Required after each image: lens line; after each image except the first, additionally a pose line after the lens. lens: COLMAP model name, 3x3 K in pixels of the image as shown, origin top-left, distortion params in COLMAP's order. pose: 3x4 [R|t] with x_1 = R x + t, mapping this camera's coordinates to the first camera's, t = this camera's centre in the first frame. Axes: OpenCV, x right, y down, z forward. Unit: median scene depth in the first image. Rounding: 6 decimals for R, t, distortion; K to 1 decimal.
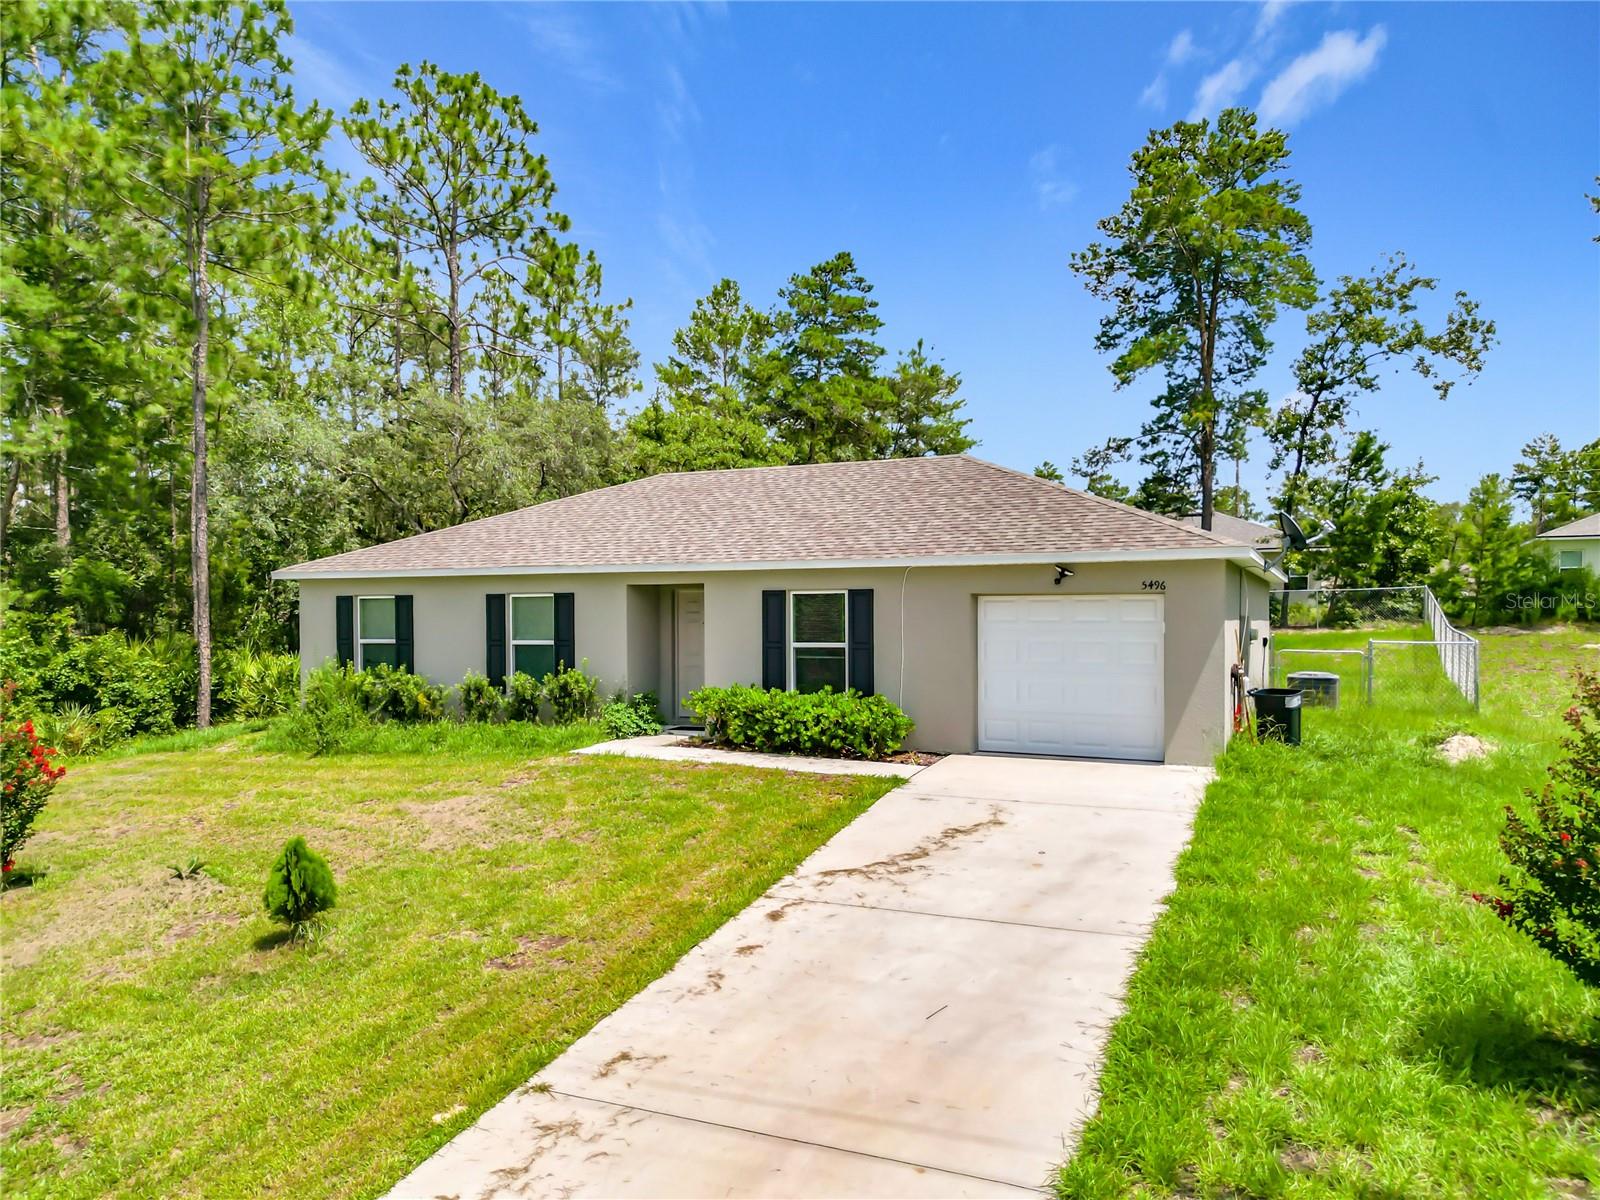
lens RADIAL K [[1137.8, 0, 800.0], [0, 1137.8, 600.0], [0, 0, 1]] dist [0.103454, -0.074118]
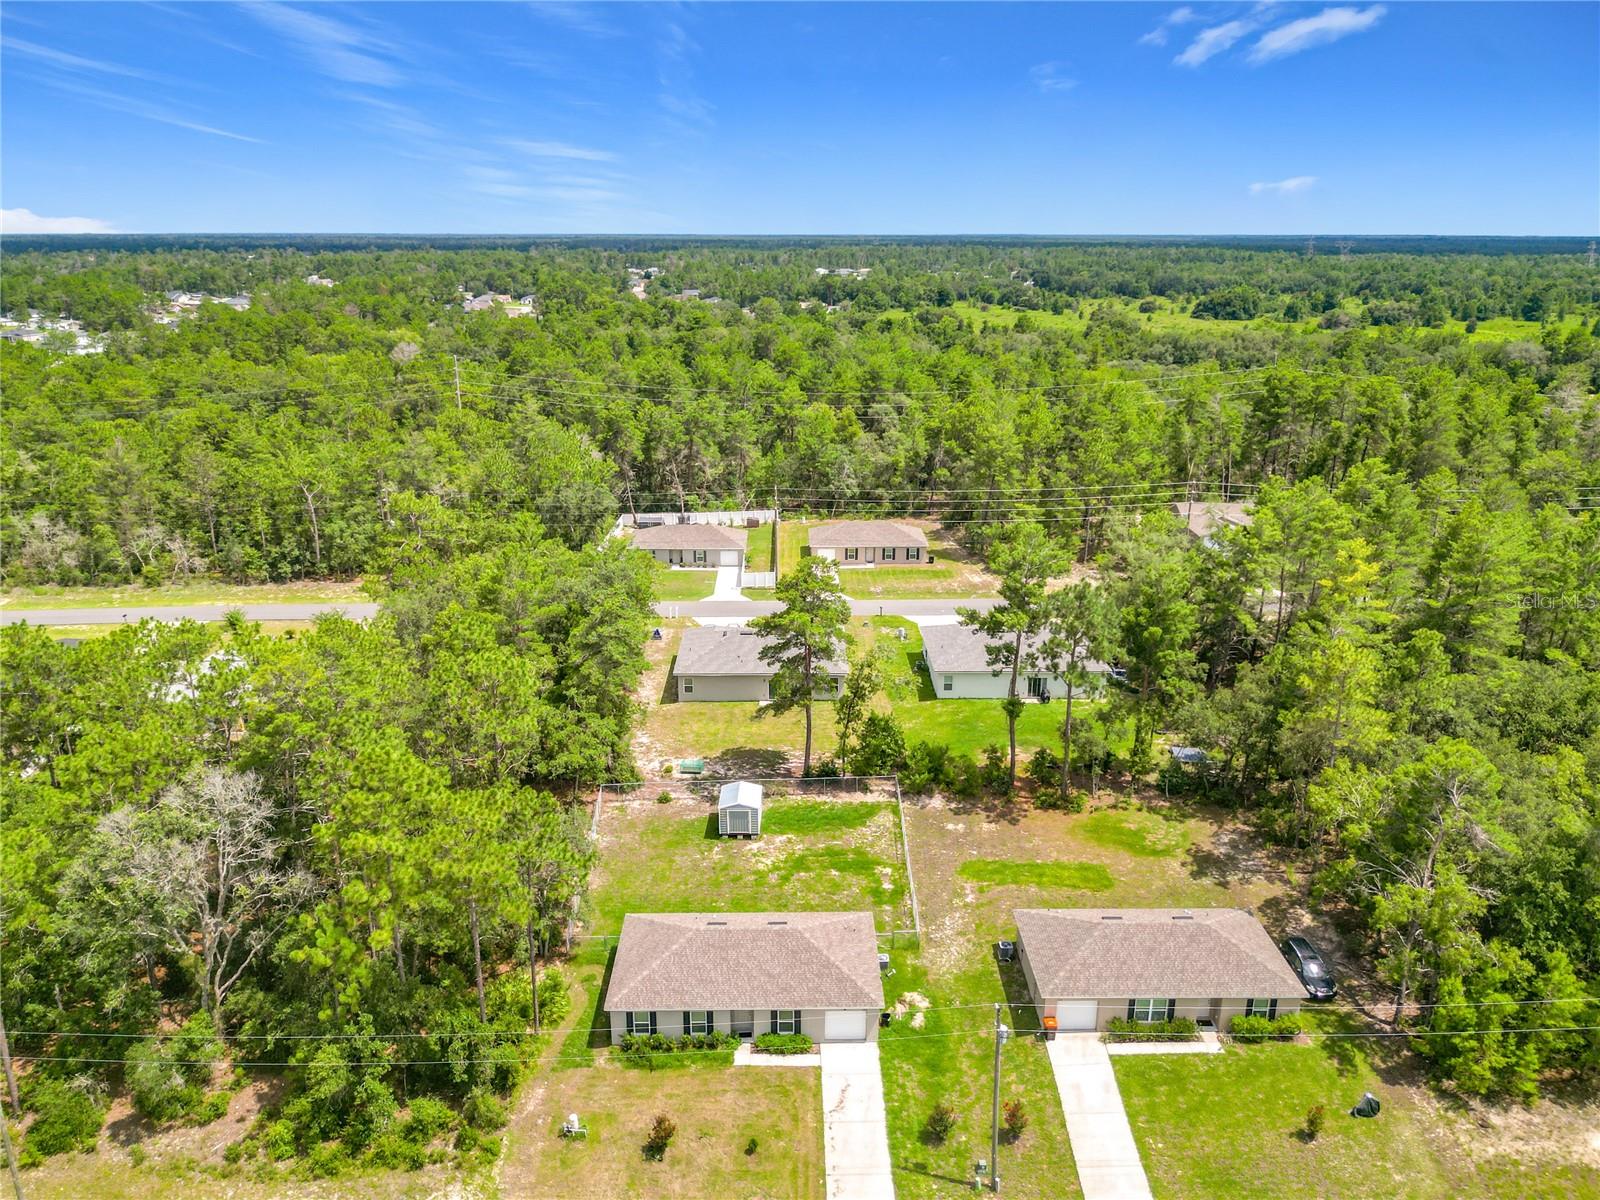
lens RADIAL K [[1179.9, 0, 796.6], [0, 1179.9, 609.3], [0, 0, 1]] dist [0.041869, -0.079850]
pose [[0.900858, -0.126074, 0.415404, -1.318235], [-0.007439, 0.952277, 0.305145, -2.303250], [-0.434051, -0.277983, 0.856928, -1.933232]]
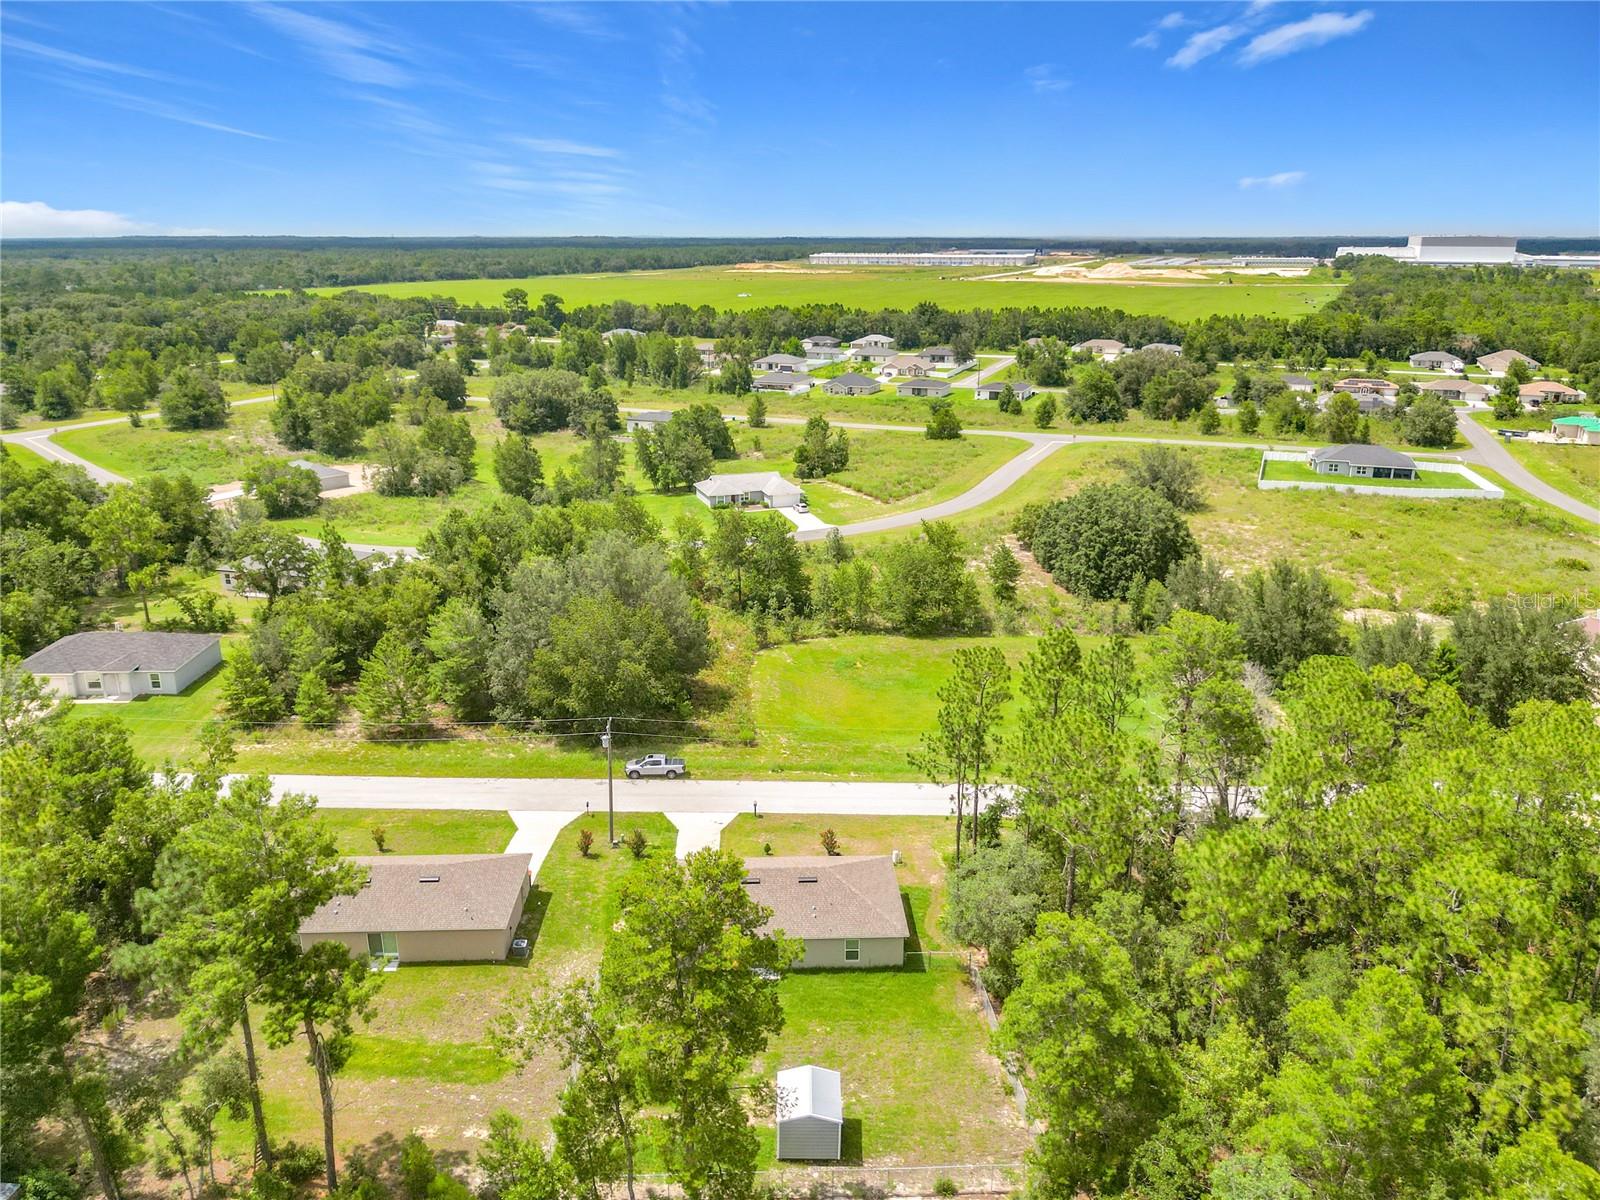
lens RADIAL K [[1183.5, 0, 798.2], [0, 1183.5, 589.3], [0, 0, 1]] dist [0.069826, -0.111944]
pose [[-0.890686, 0.134612, -0.434232, 1.631191], [0.006202, 0.958666, 0.284465, -2.272207], [0.454576, 0.250676, -0.854706, 4.518871]]
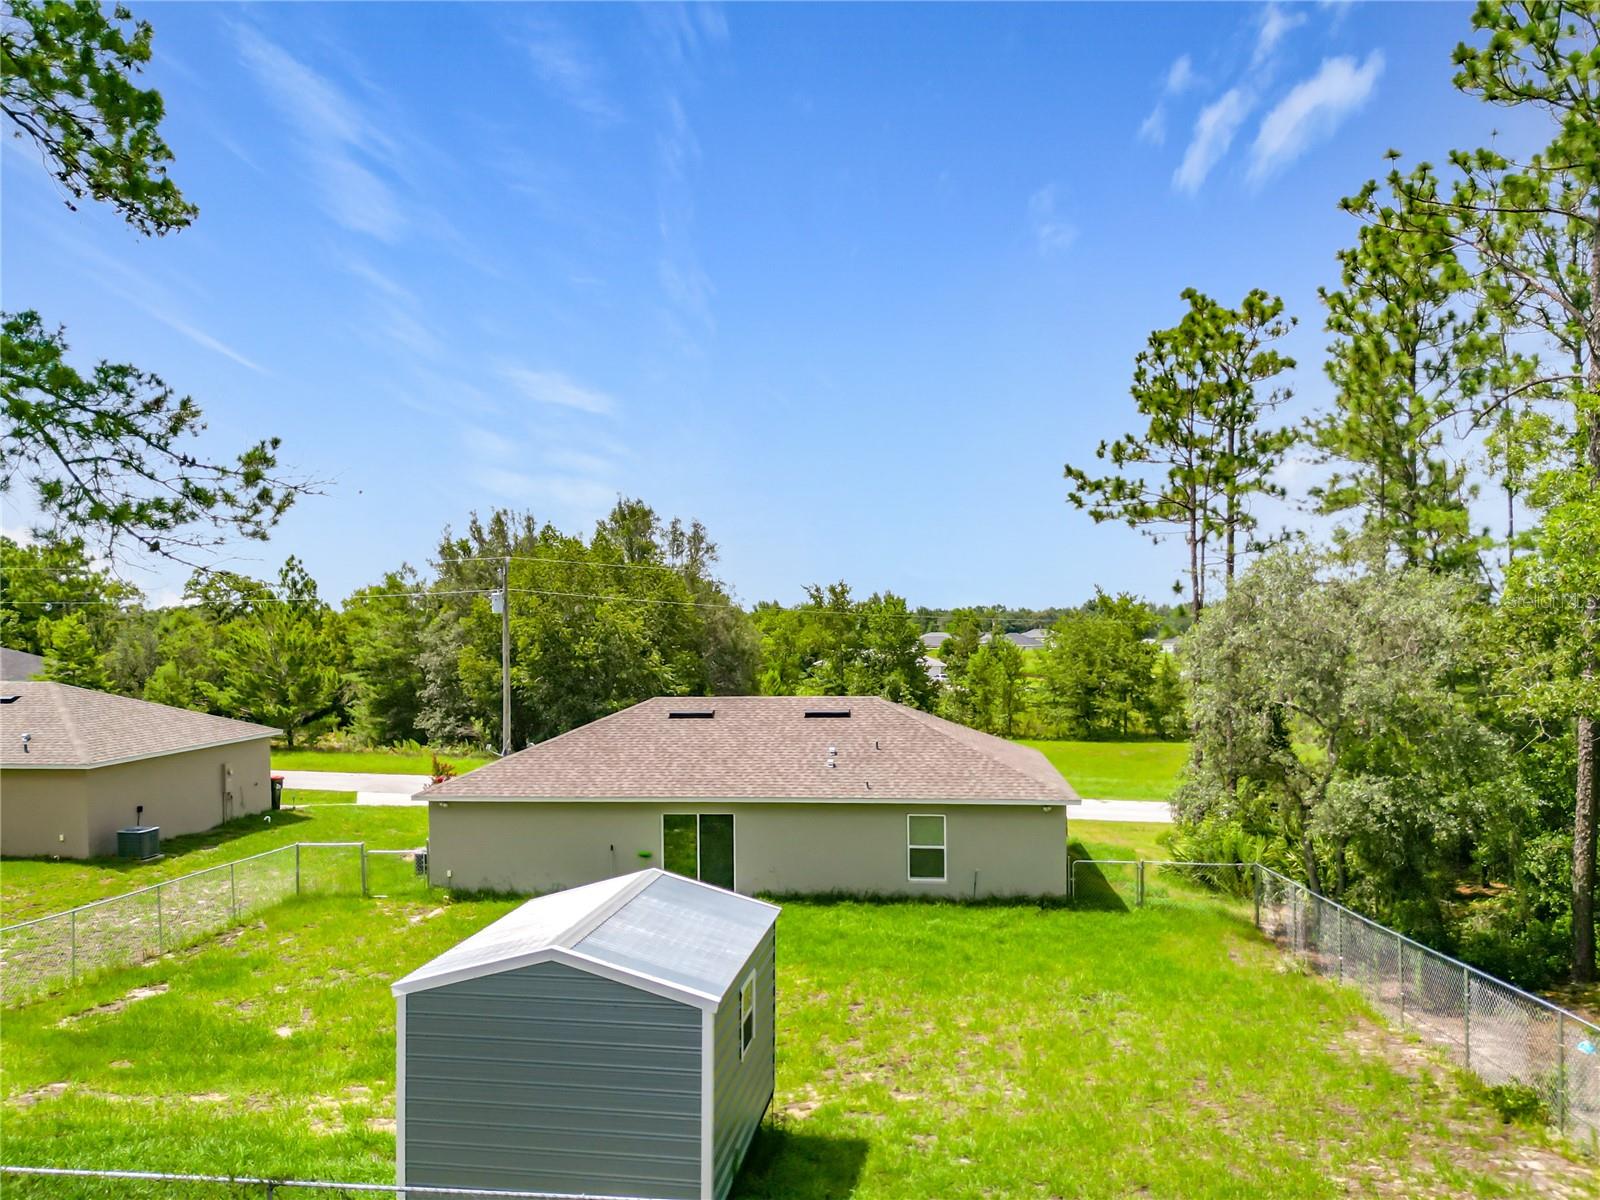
lens RADIAL K [[1173.3, 0, 794.9], [0, 1173.3, 612.7], [0, 0, 1]] dist [0.064984, -0.065361]
pose [[-0.947328, 0.013113, -0.319996, 0.523171], [0.016416, 0.999836, -0.007624, -0.252859], [0.319844, -0.012475, -0.947388, 2.843874]]
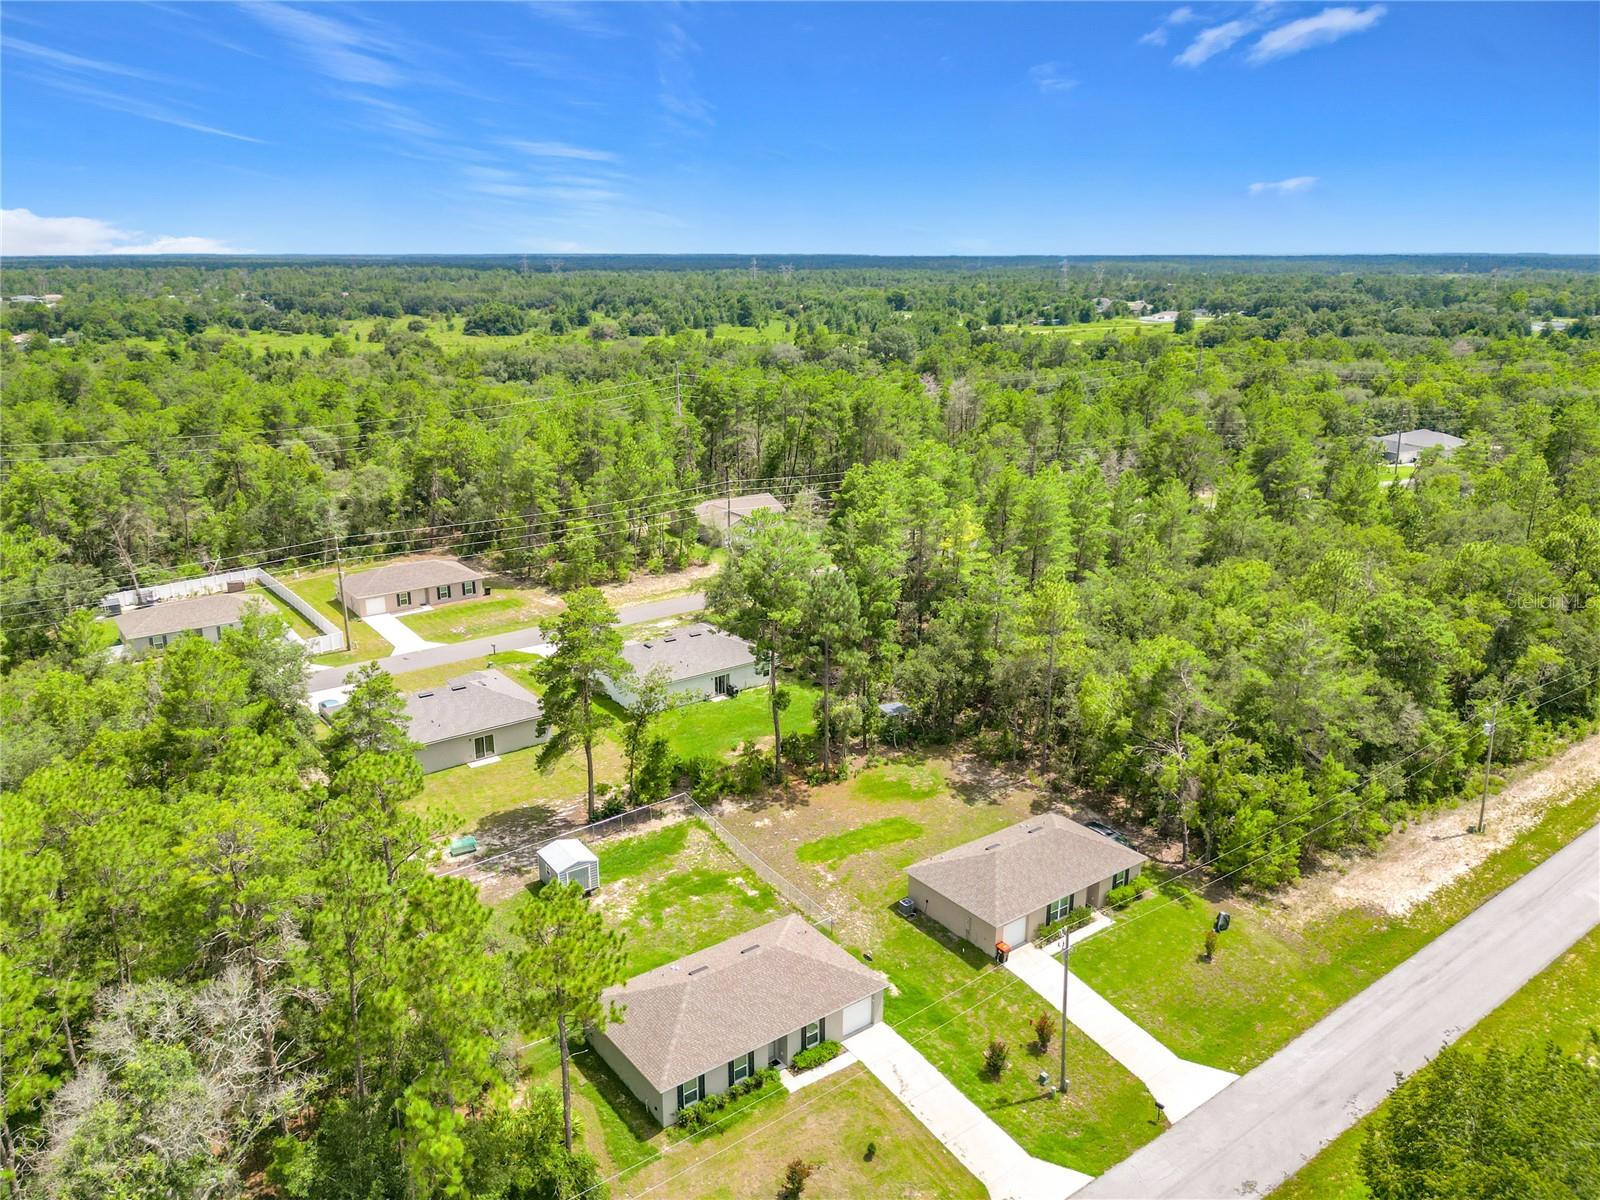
lens RADIAL K [[1179.9, 0, 796.6], [0, 1179.9, 609.3], [0, 0, 1]] dist [0.041869, -0.079850]
pose [[0.475541, -0.250956, 0.843138, -2.796725], [-0.004493, 0.957740, 0.287600, -2.301944], [-0.879682, -0.140554, 0.454317, -0.581953]]
